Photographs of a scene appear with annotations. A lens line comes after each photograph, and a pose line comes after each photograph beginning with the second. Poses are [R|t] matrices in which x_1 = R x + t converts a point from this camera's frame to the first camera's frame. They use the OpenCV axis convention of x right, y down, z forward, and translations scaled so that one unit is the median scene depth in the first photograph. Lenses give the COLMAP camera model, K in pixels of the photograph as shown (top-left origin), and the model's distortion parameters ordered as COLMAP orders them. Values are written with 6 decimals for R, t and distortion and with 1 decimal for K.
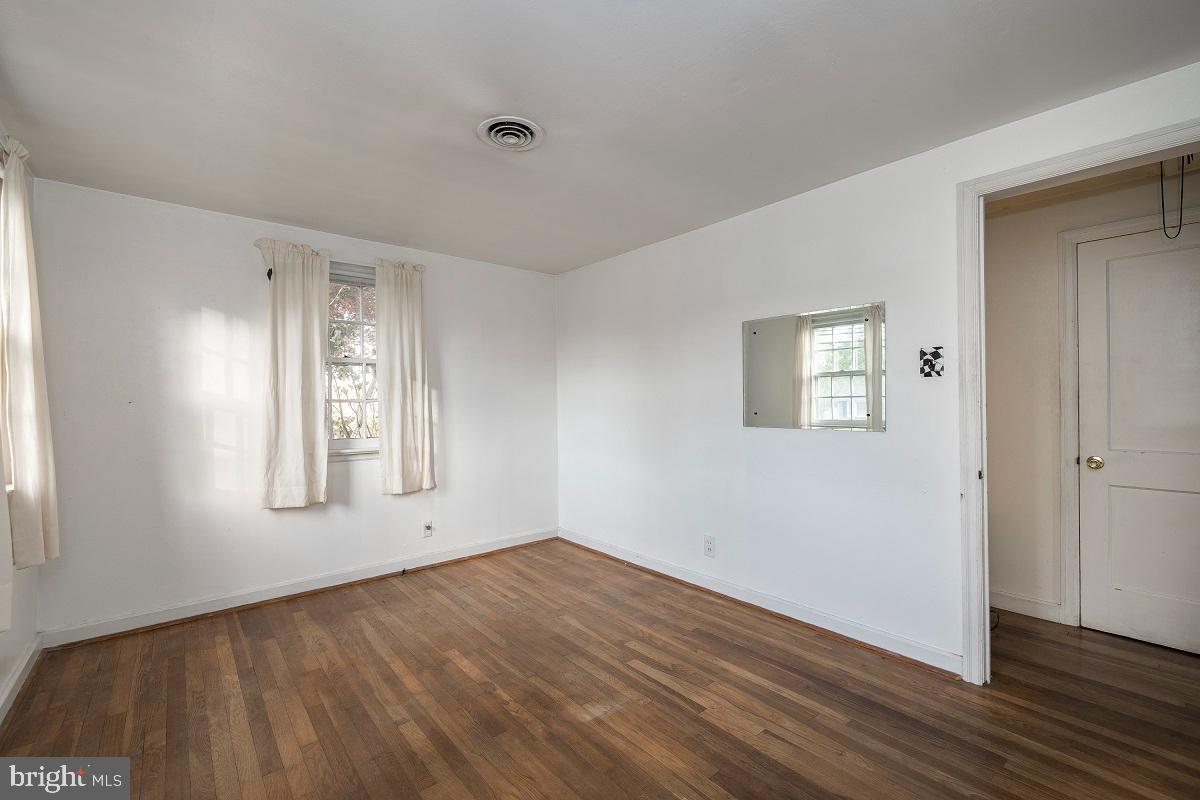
lens RADIAL K [[508.5, 0, 600.9], [0, 508.5, 398.0], [0, 0, 1]] dist [0.001799, -0.000185]
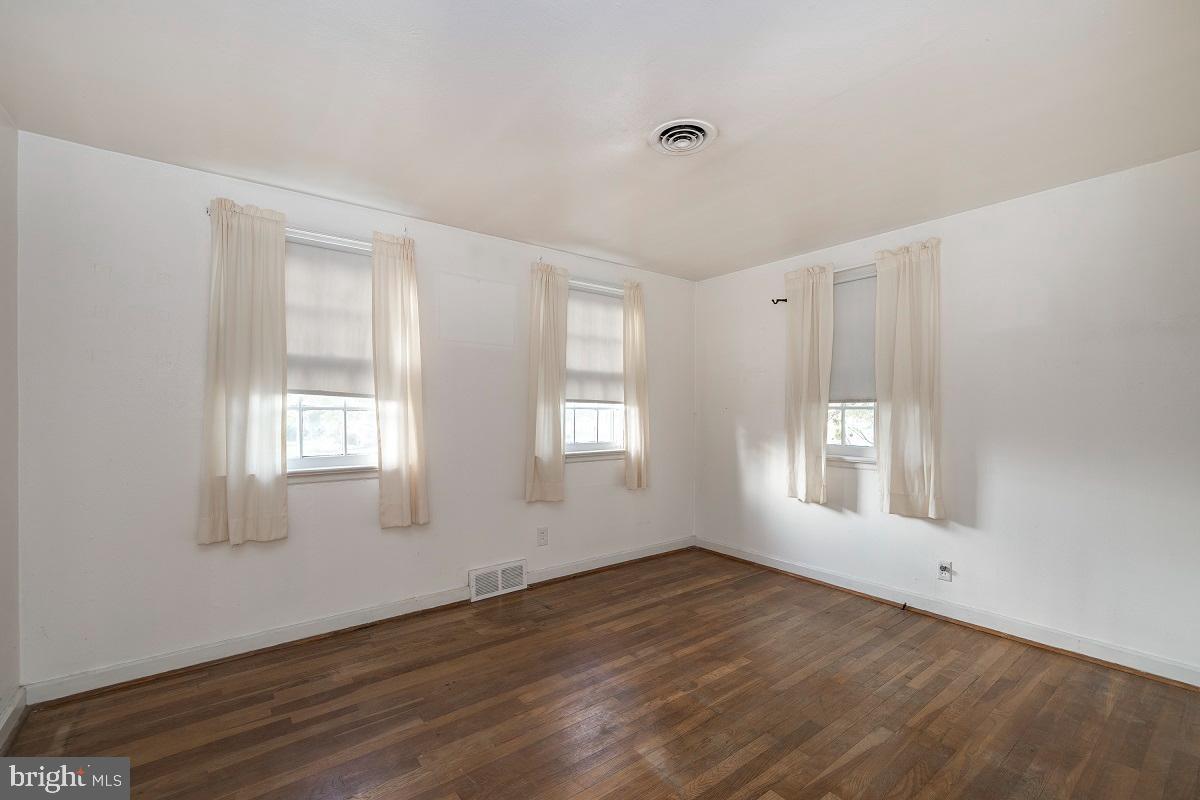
lens RADIAL K [[508.5, 0, 603.6], [0, 508.5, 419.1], [0, 0, 1]] dist [0.001799, -0.000185]
pose [[-0.035491, 0.031780, -0.998865, 0.603320], [0.006491, 0.999480, 0.031569, -0.008692], [0.999349, -0.005363, -0.035679, 0.651688]]
